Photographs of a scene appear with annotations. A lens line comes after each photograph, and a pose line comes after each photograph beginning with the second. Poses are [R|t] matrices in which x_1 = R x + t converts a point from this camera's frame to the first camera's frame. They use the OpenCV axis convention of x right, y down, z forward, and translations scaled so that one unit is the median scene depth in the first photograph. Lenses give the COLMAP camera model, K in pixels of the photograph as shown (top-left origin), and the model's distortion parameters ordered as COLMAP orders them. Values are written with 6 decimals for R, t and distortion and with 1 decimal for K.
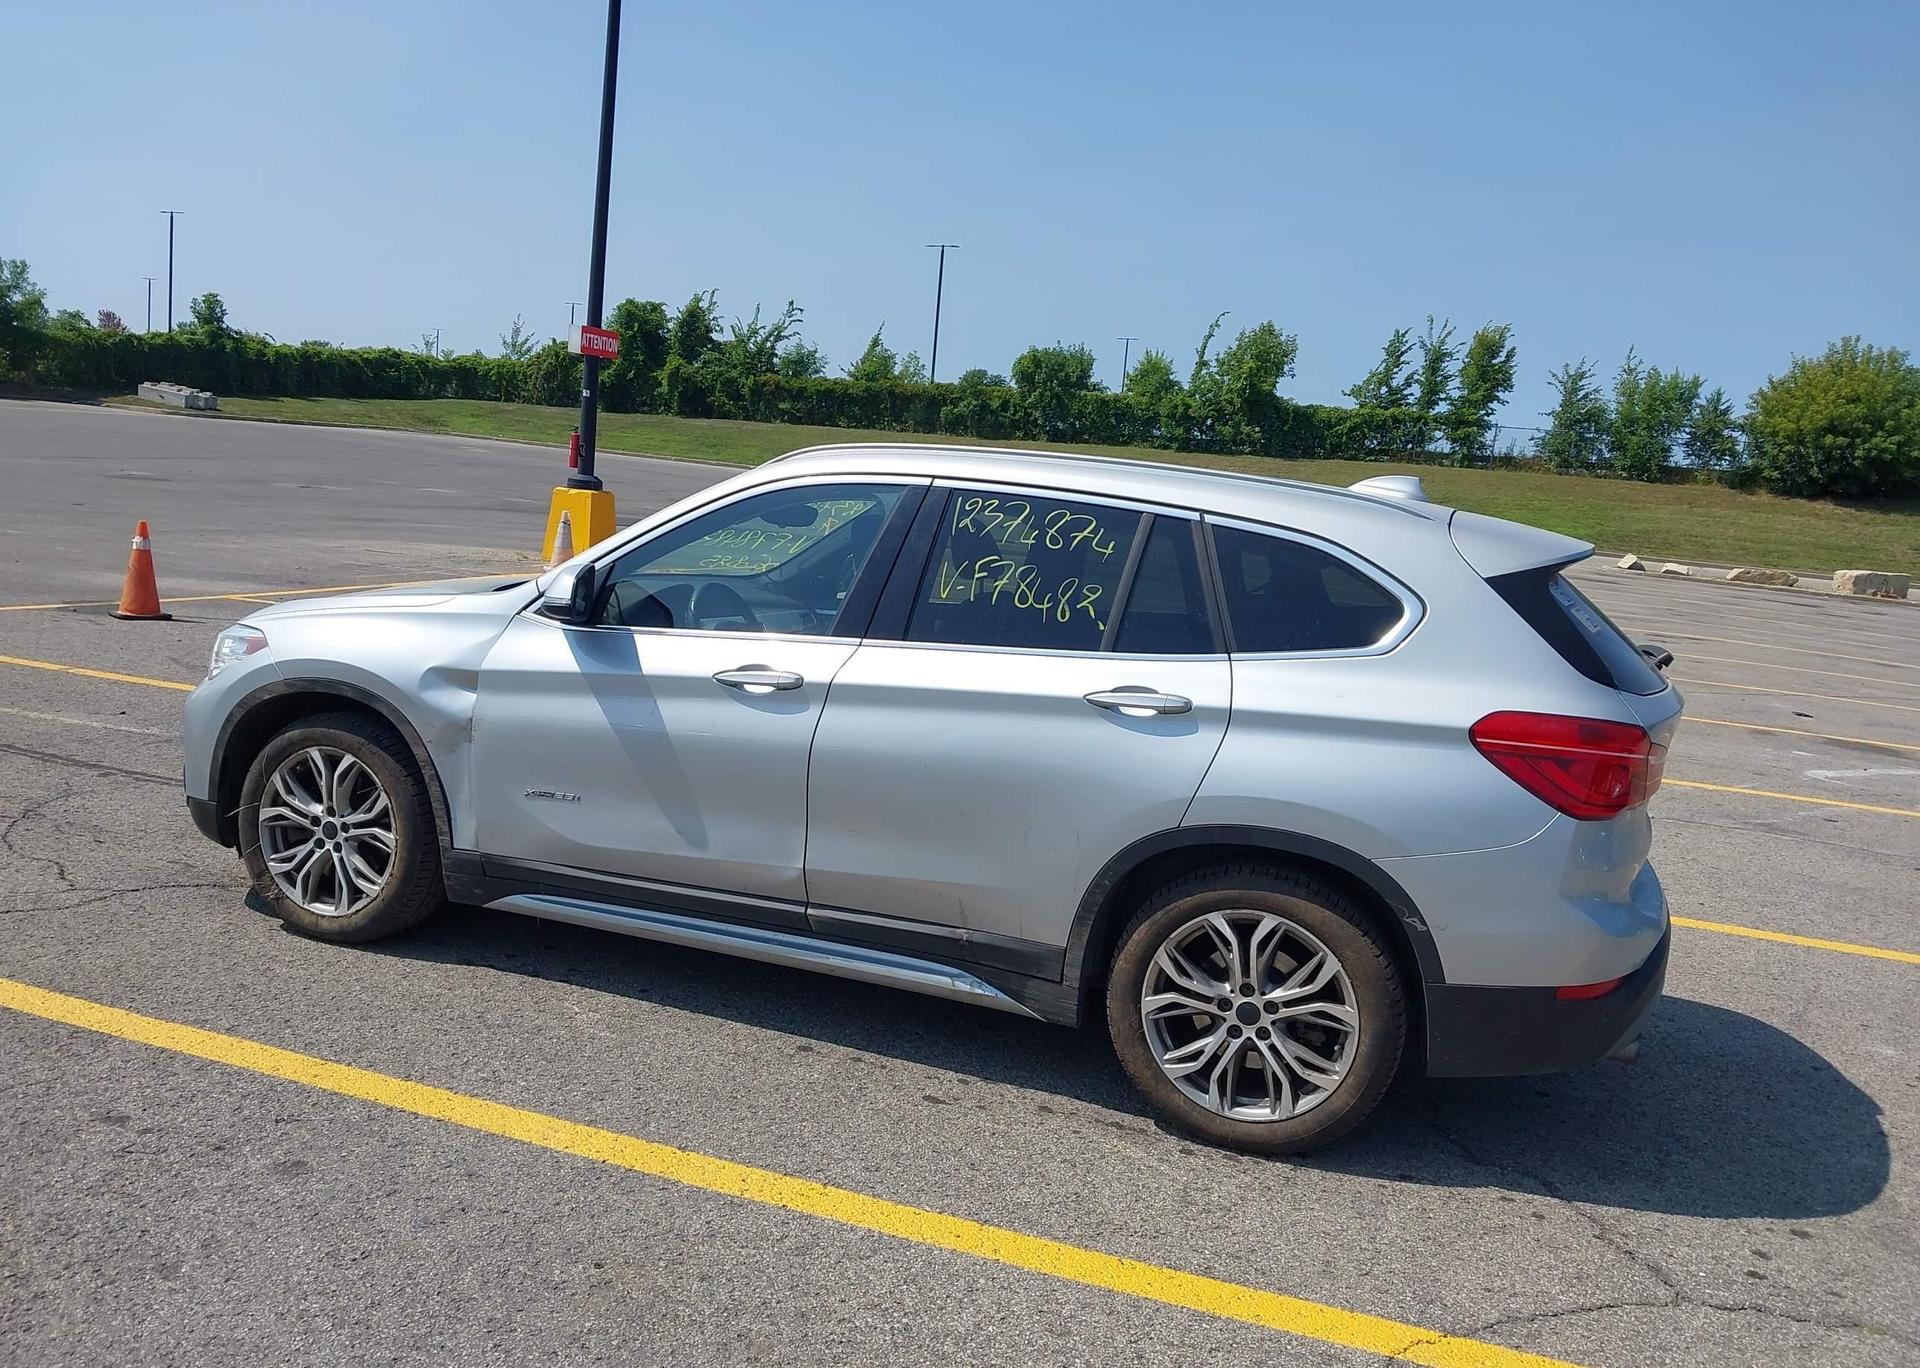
lens RADIAL K [[1505.1, 0, 946.3], [0, 1505.1, 712.1], [0, 0, 1]] dist [0.054531, -0.068485]
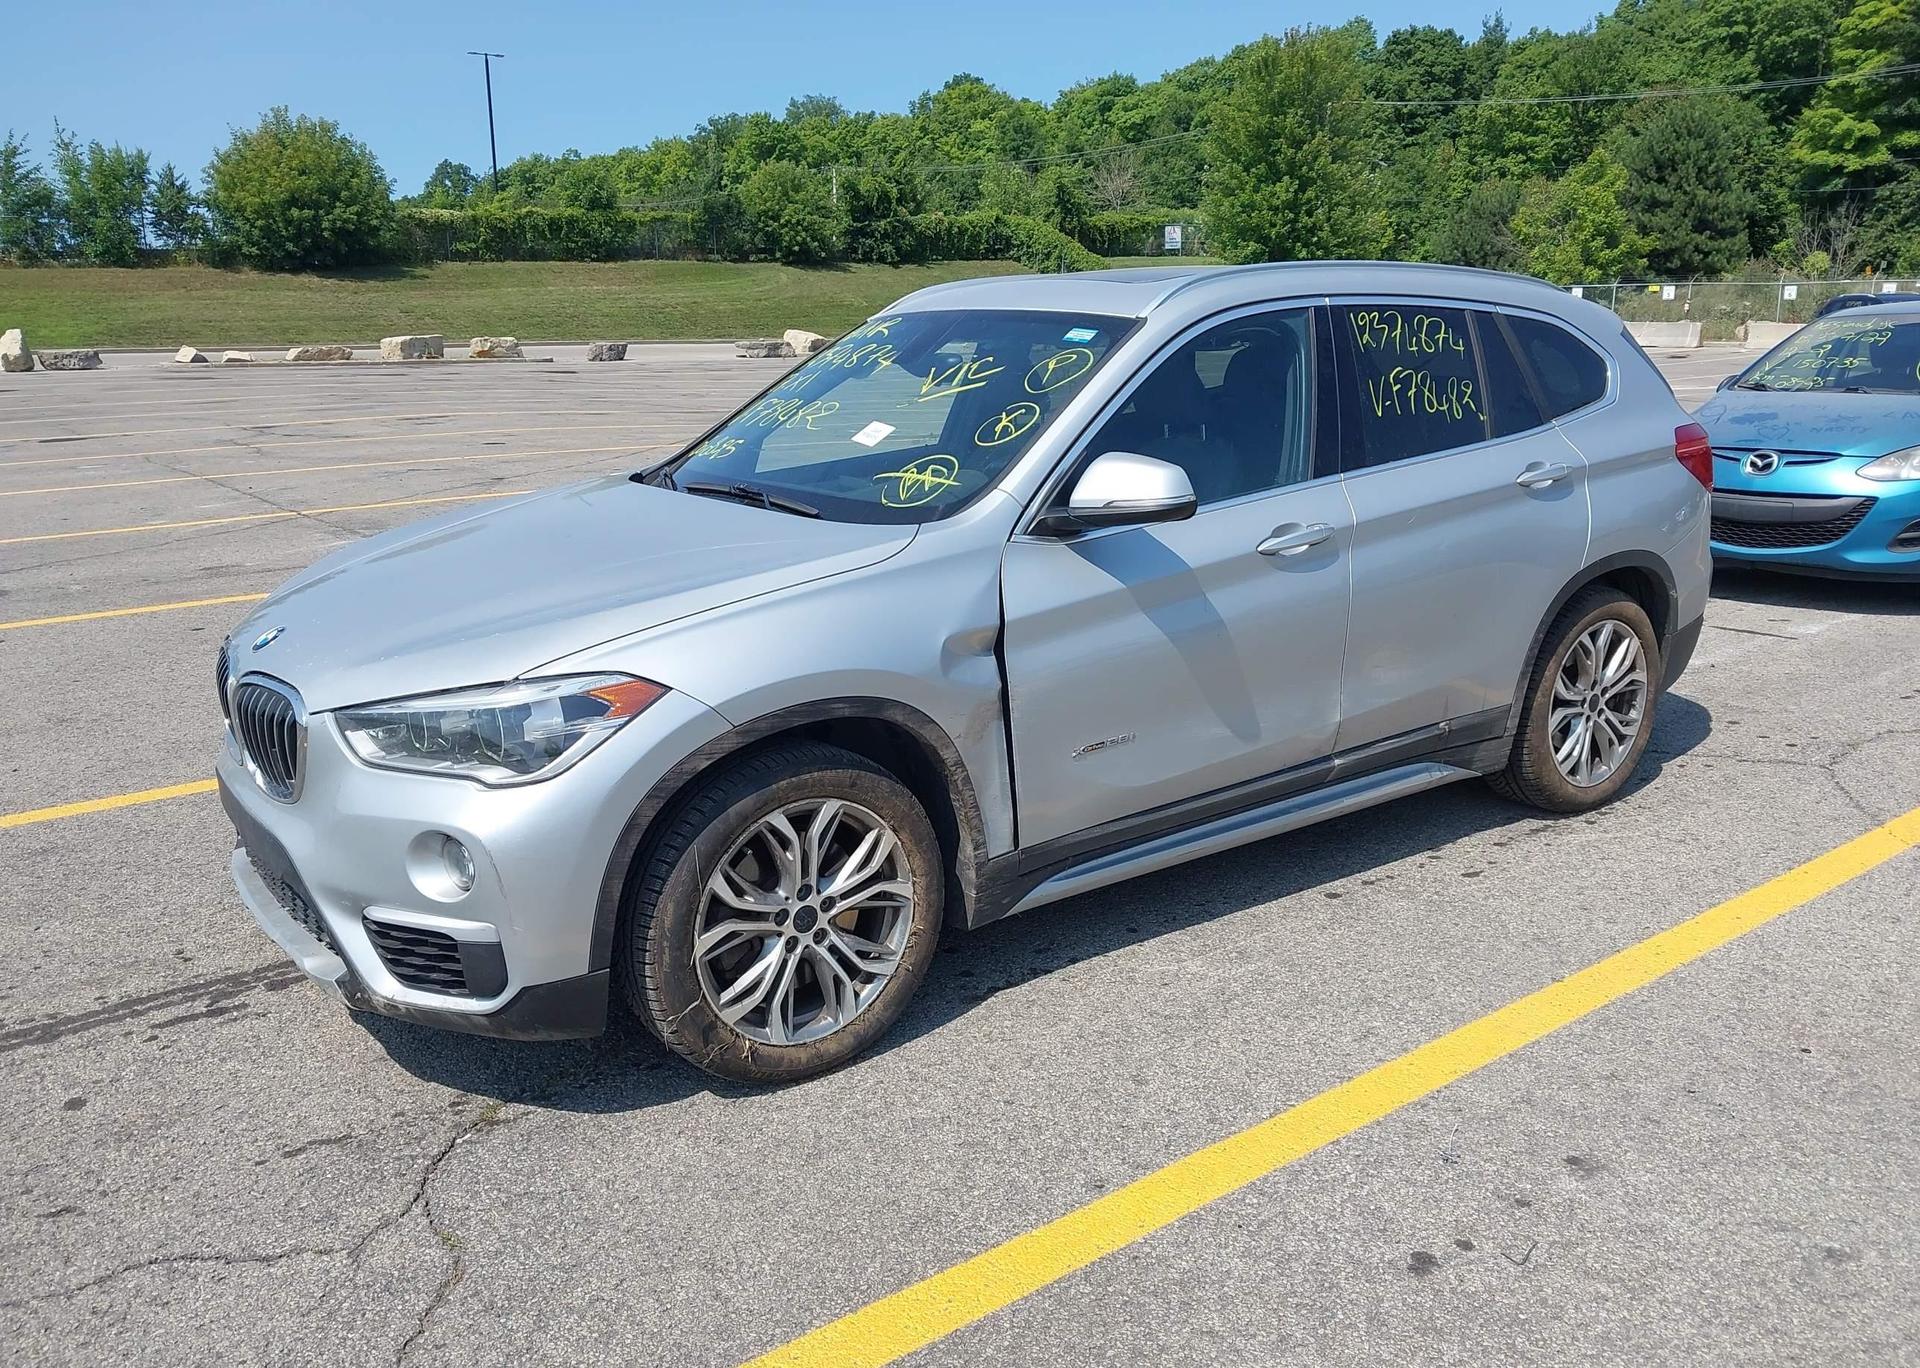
lens RADIAL K [[1505.1, 0, 946.3], [0, 1505.1, 712.1], [0, 0, 1]] dist [0.054531, -0.068485]
pose [[0.560131, -0.305917, 0.769849, -0.299890], [0.196891, 0.951849, 0.234983, -0.054729], [-0.804666, 0.019955, 0.593393, 0.189928]]
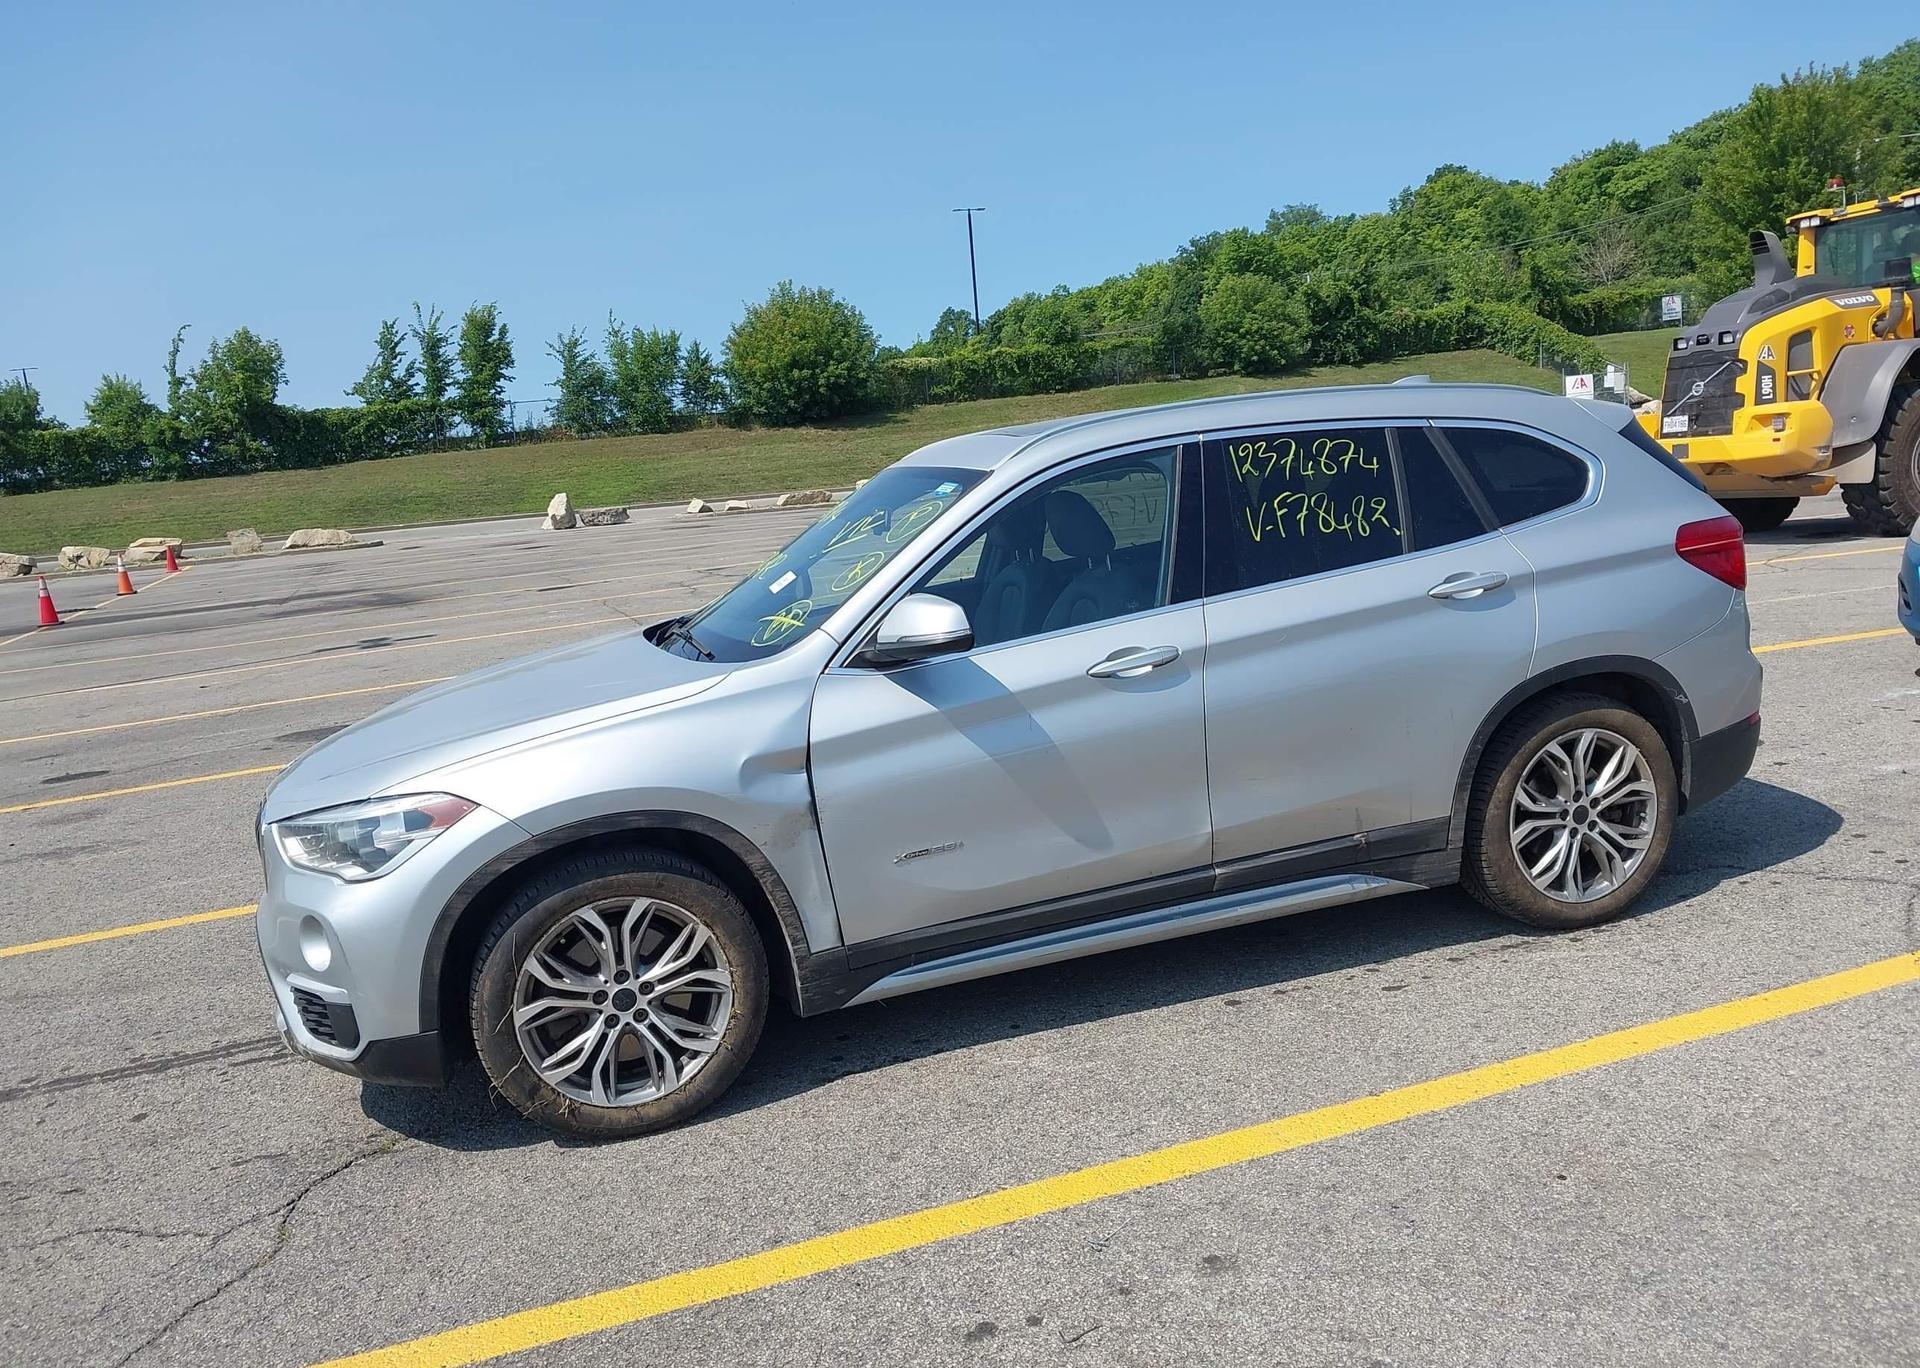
lens RADIAL K [[1508.0, 0, 956.5], [0, 1508.0, 731.0], [0, 0, 1]] dist [0.026058, -0.017716]
pose [[0.773324, -0.271572, 0.572904, -0.239944], [0.259141, 0.960081, 0.105307, -0.034044], [-0.578633, 0.067027, 0.812829, 0.082598]]
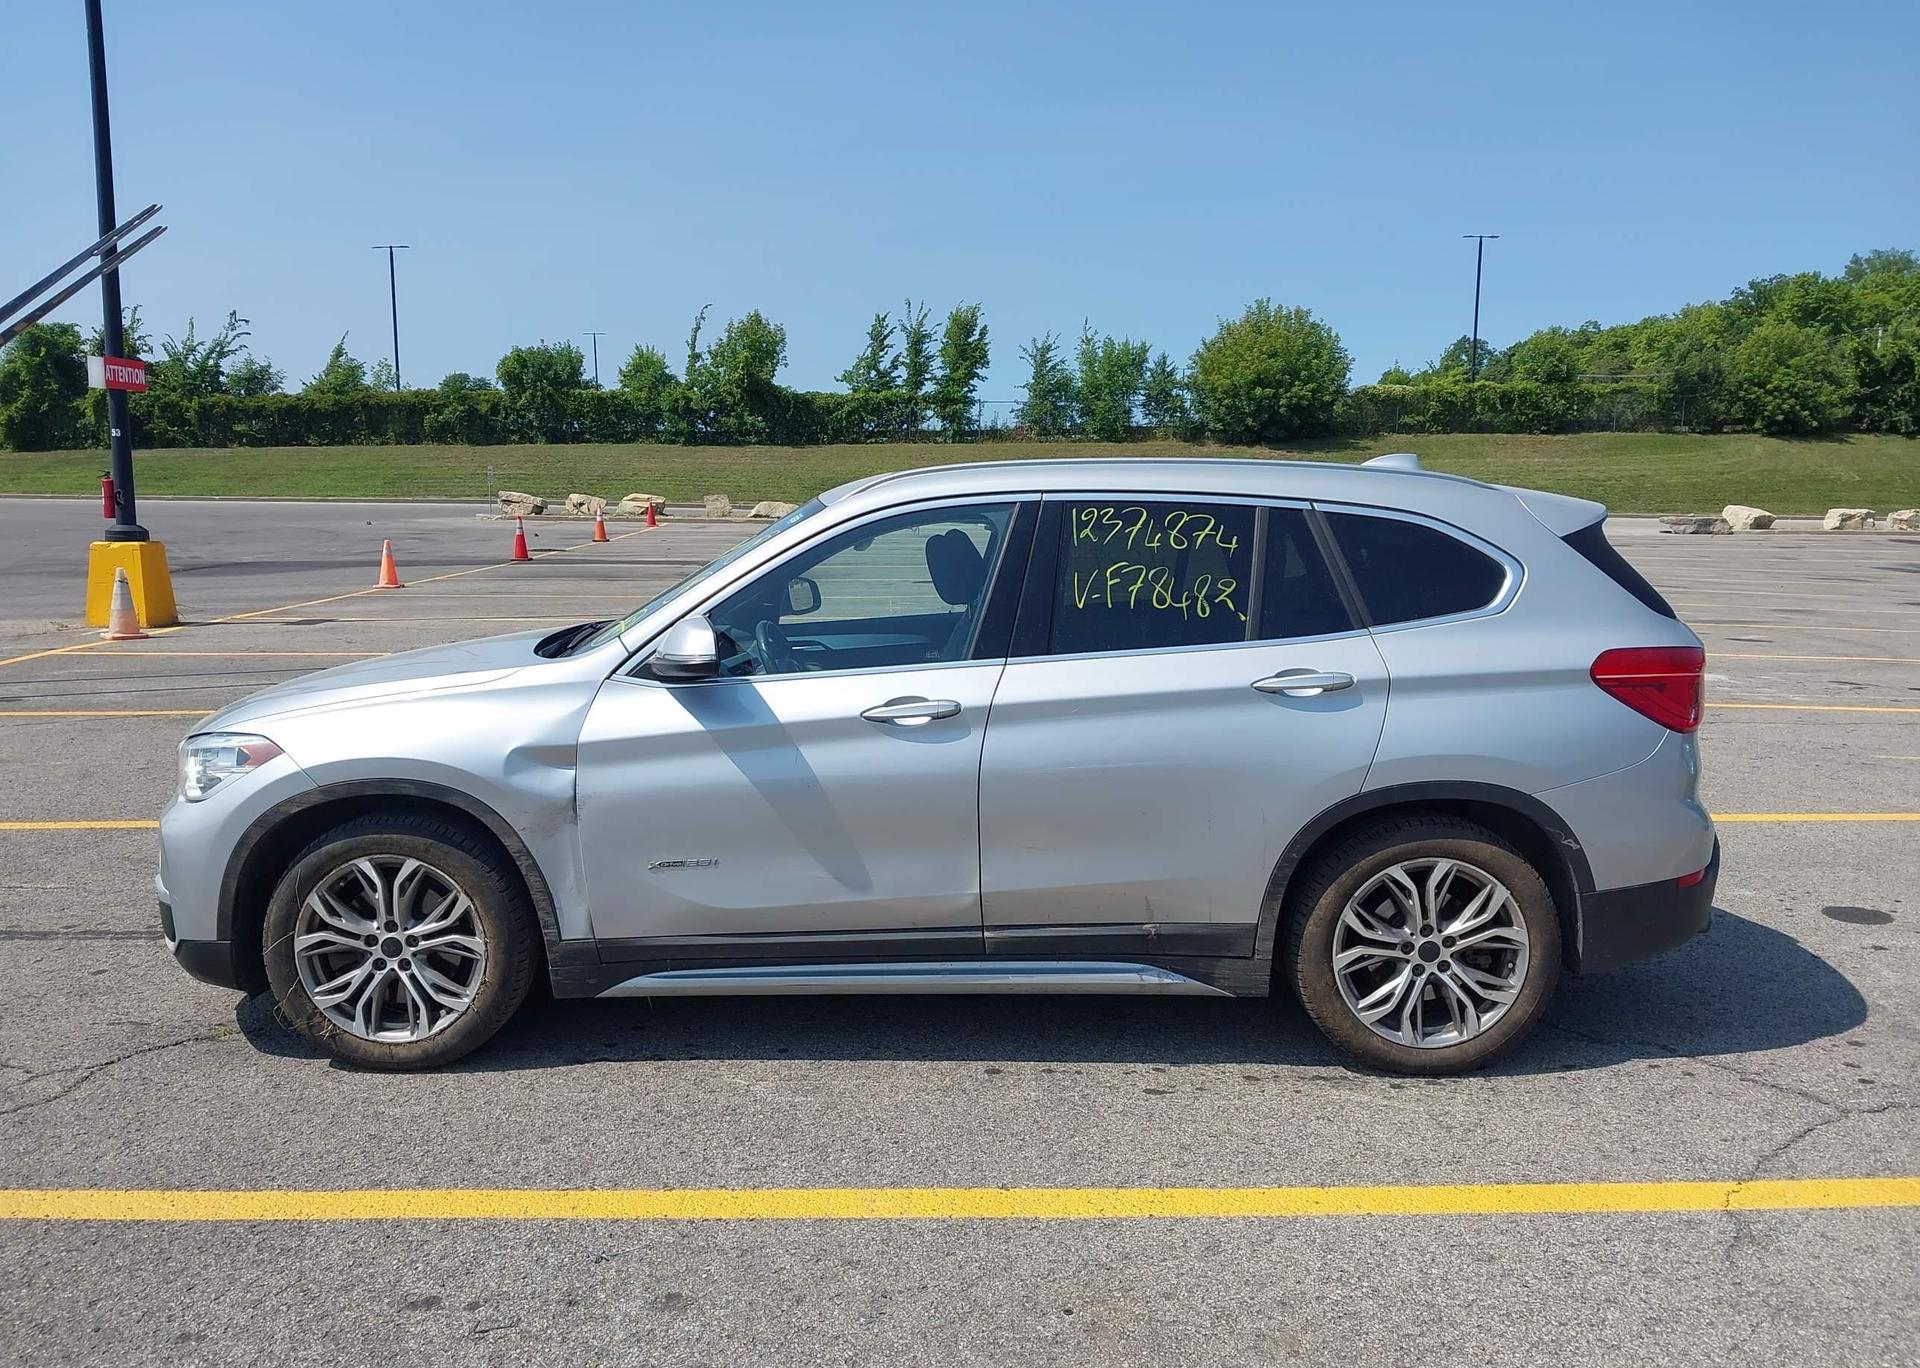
lens RADIAL K [[1508.8, 0, 952.4], [0, 1508.8, 713.4], [0, 0, 1]] dist [0.093999, -0.201421]
pose [[0.937848, -0.134919, 0.319747, -0.126134], [0.133153, 0.990714, 0.027486, -0.013346], [-0.320487, 0.016797, 0.947104, 0.016629]]
